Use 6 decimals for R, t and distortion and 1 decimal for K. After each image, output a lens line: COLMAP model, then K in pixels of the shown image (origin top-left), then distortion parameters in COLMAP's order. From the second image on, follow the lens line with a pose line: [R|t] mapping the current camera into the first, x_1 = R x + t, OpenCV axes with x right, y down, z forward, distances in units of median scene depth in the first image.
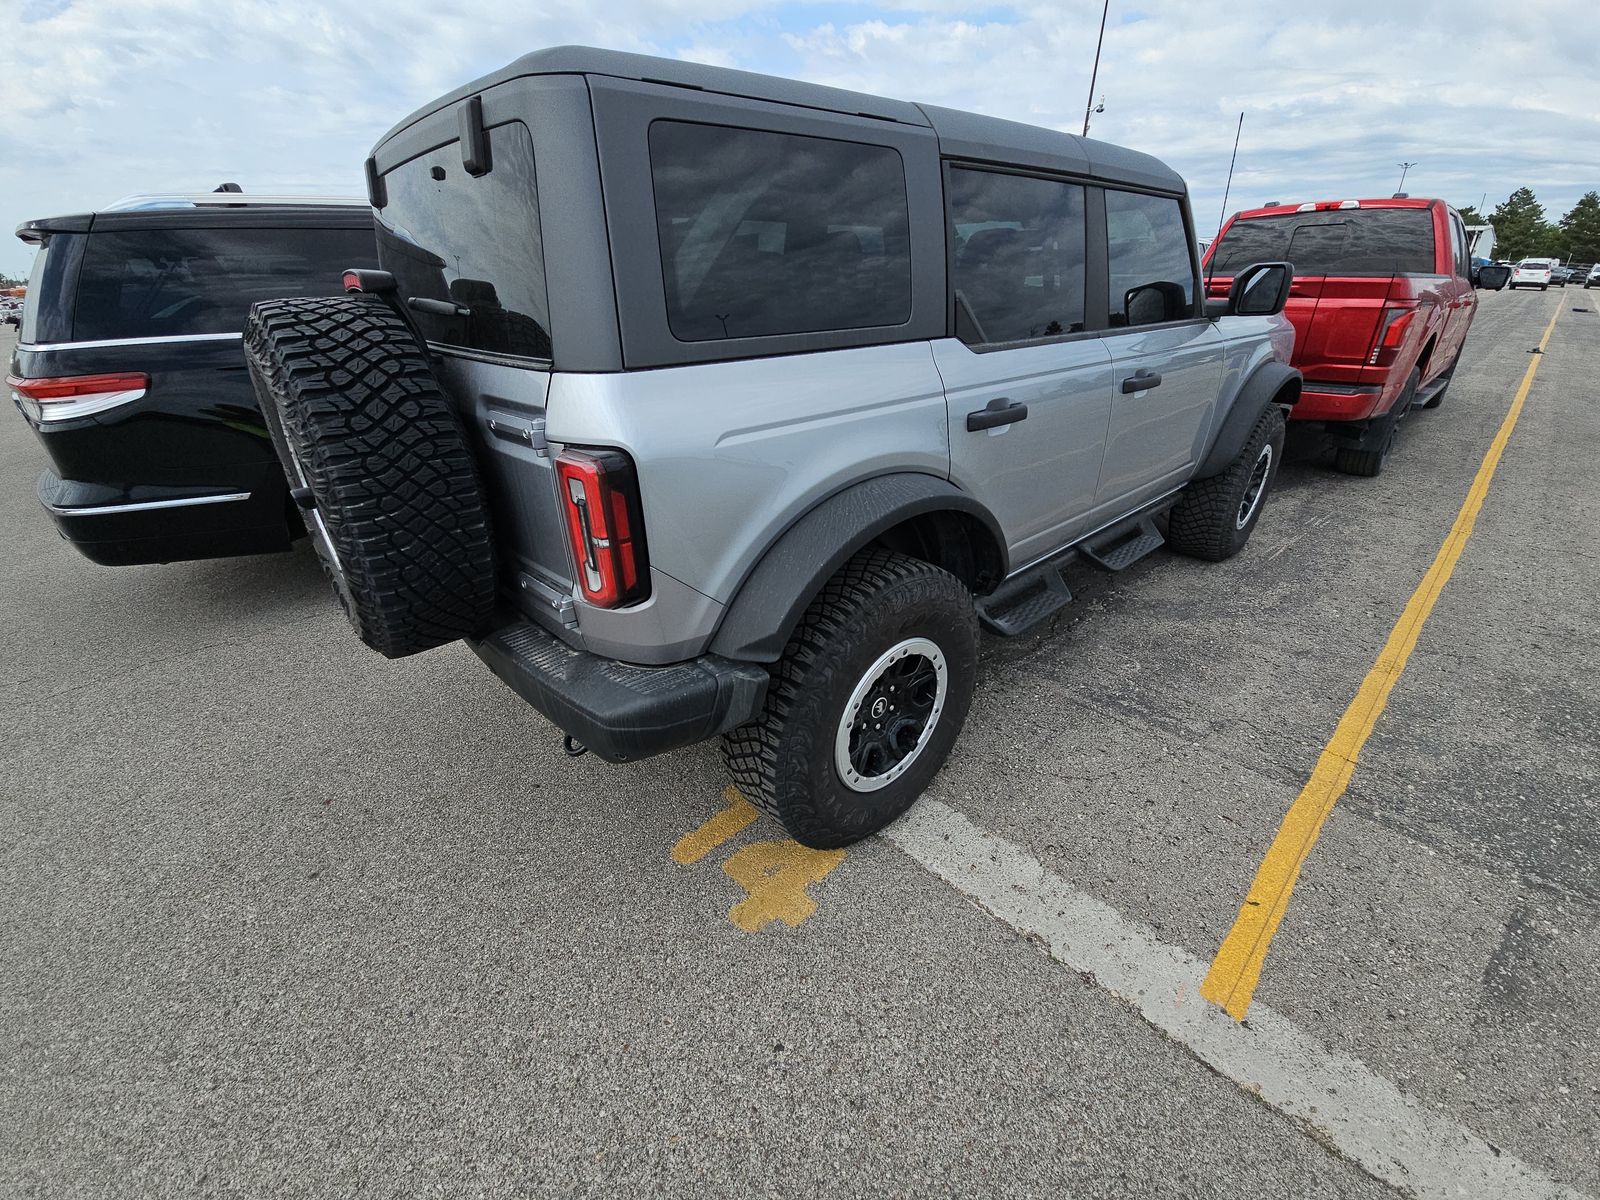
lens RADIAL K [[653.8, 0, 800.0], [0, 653.8, 600.0], [0, 0, 1]] dist [0.003525, -0.005585]
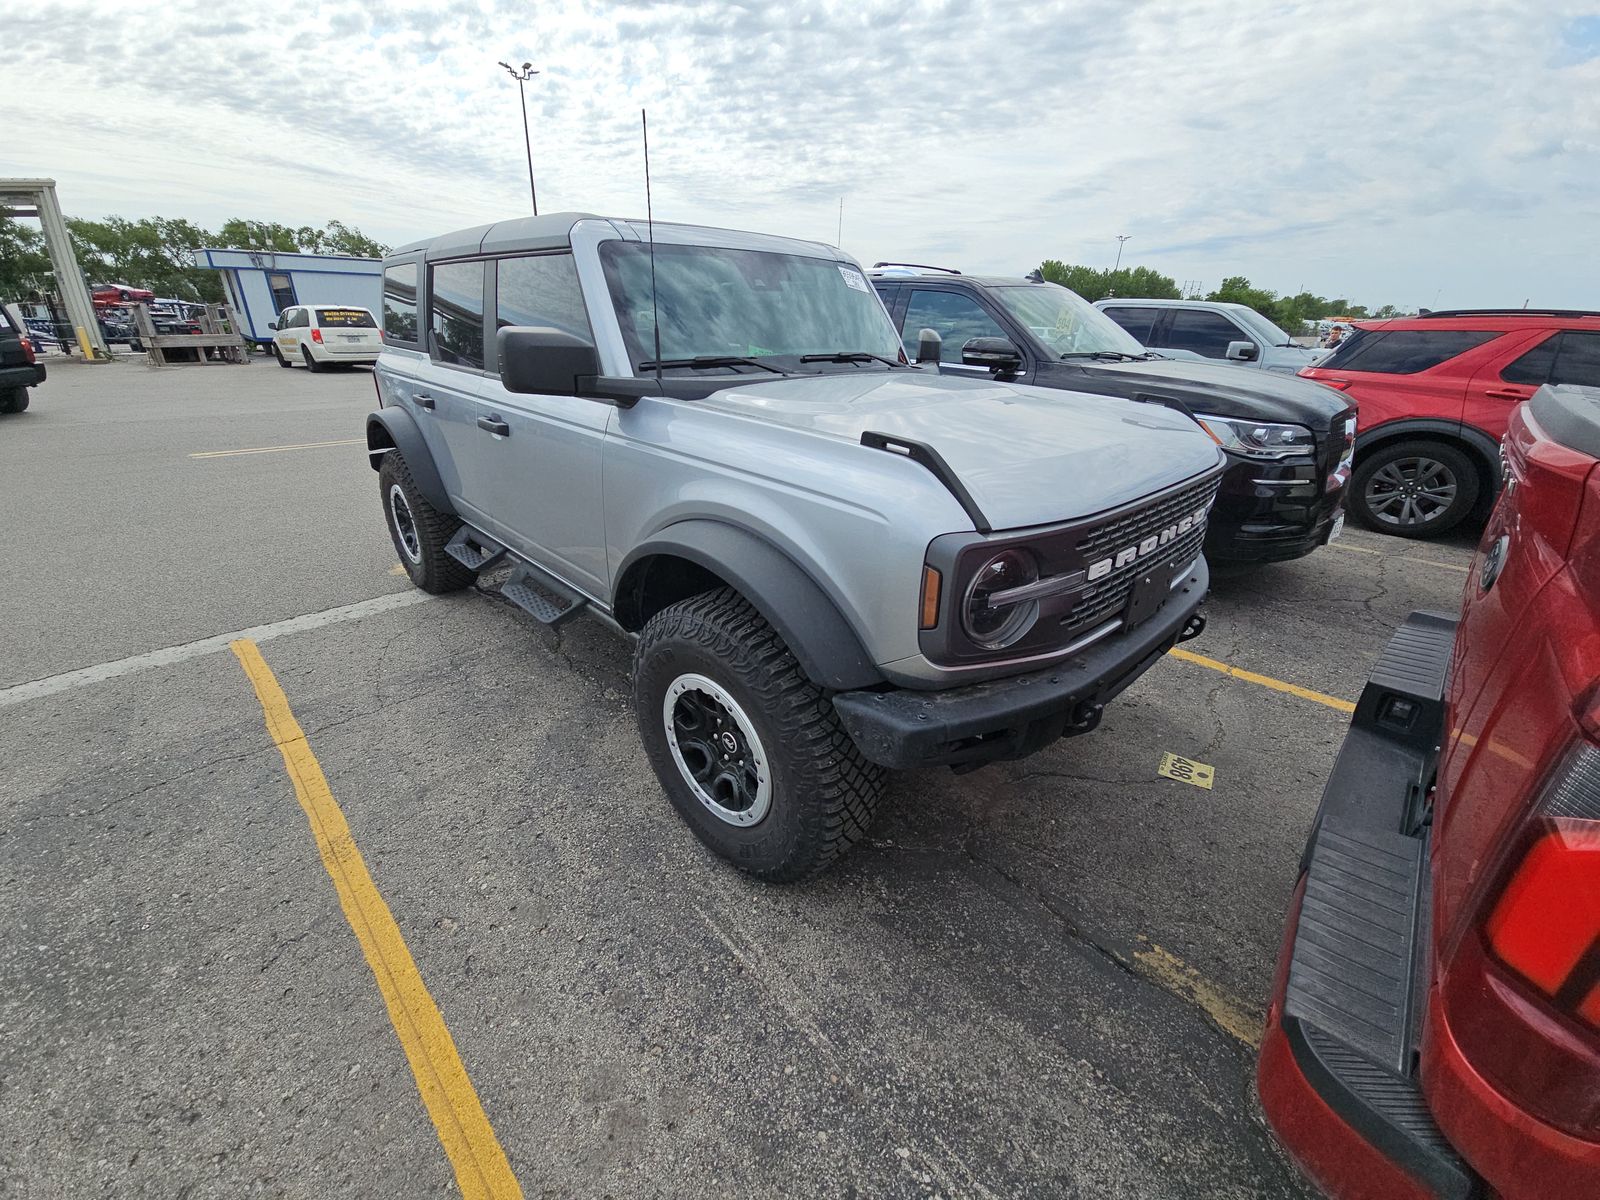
lens RADIAL K [[653.8, 0, 800.0], [0, 653.8, 600.0], [0, 0, 1]] dist [0.003525, -0.005585]
pose [[0.036008, 0.418221, -0.907631, 2.015702], [-0.466598, 0.810184, 0.354808, -0.877348], [0.883736, 0.410723, 0.224314, 1.607891]]
